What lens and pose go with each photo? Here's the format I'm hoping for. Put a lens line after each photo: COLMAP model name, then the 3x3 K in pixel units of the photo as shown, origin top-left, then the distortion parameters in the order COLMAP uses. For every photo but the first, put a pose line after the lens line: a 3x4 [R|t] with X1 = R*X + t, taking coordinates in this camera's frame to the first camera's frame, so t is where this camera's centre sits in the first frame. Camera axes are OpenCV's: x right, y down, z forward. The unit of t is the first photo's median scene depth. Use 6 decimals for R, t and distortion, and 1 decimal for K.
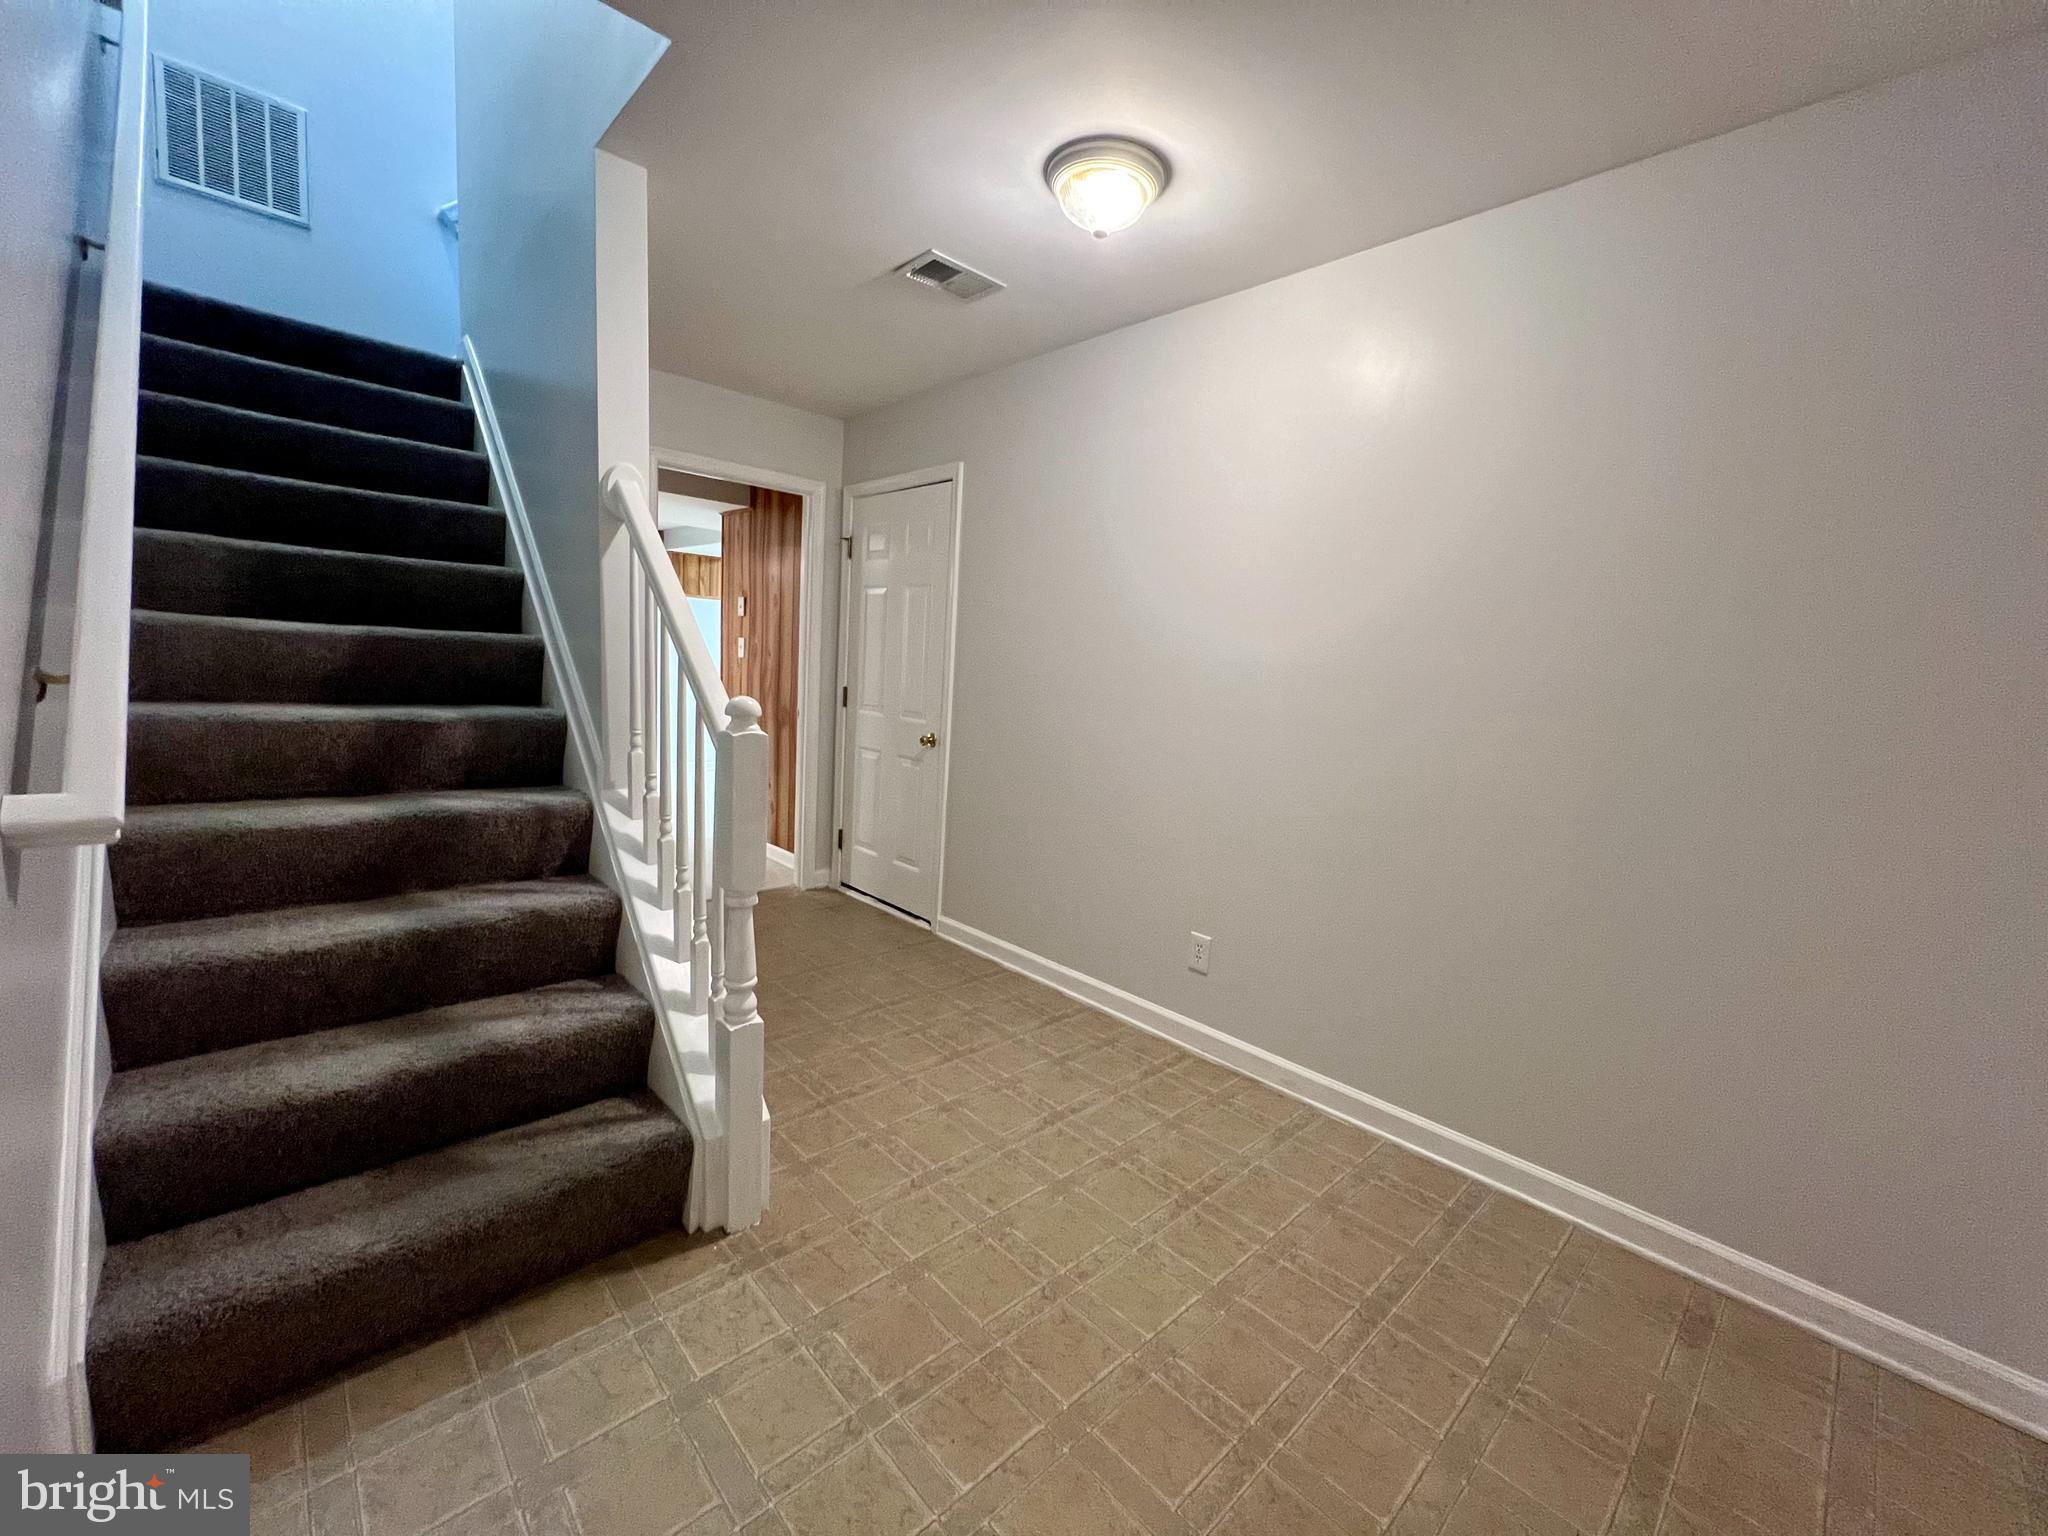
lens RADIAL K [[819.7, 0, 1032.1], [0, 819.7, 768.3], [0, 0, 1]] dist [-0.013068, 0.001044]
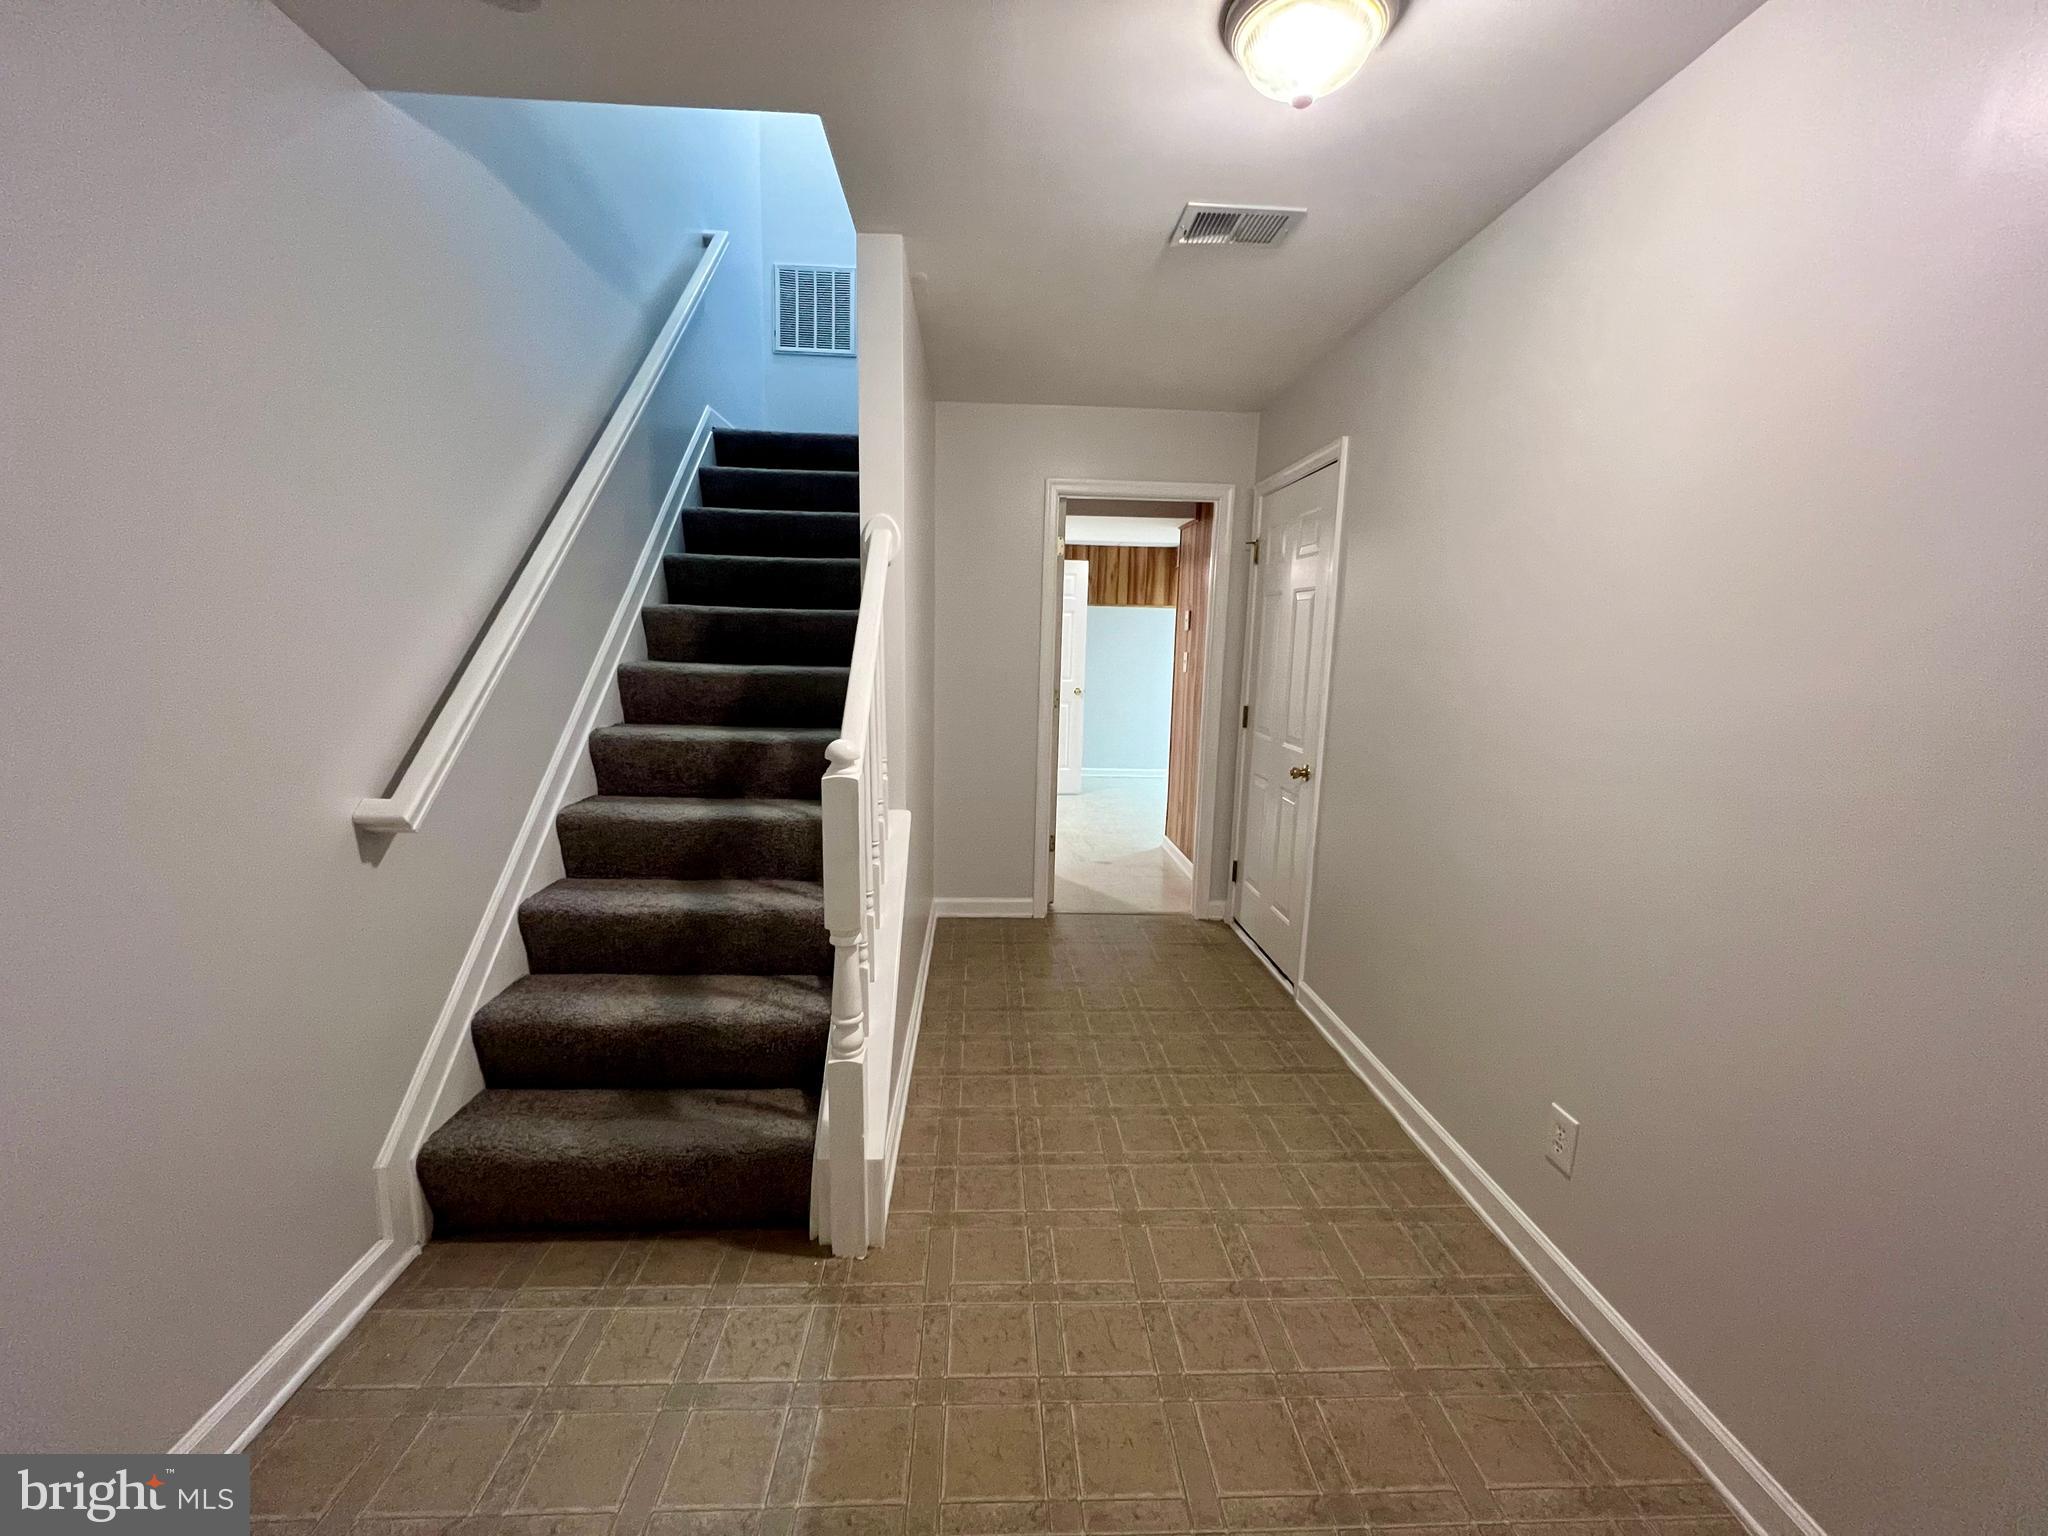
lens RADIAL K [[829.6, 0, 1021.9], [0, 829.6, 763.1], [0, 0, 1]] dist [-0.004205, -0.000251]
pose [[0.752505, 0.054097, -0.656361, 0.394564], [-0.060755, 0.998073, 0.012606, -0.067040], [0.655778, 0.030391, 0.754342, 0.298438]]
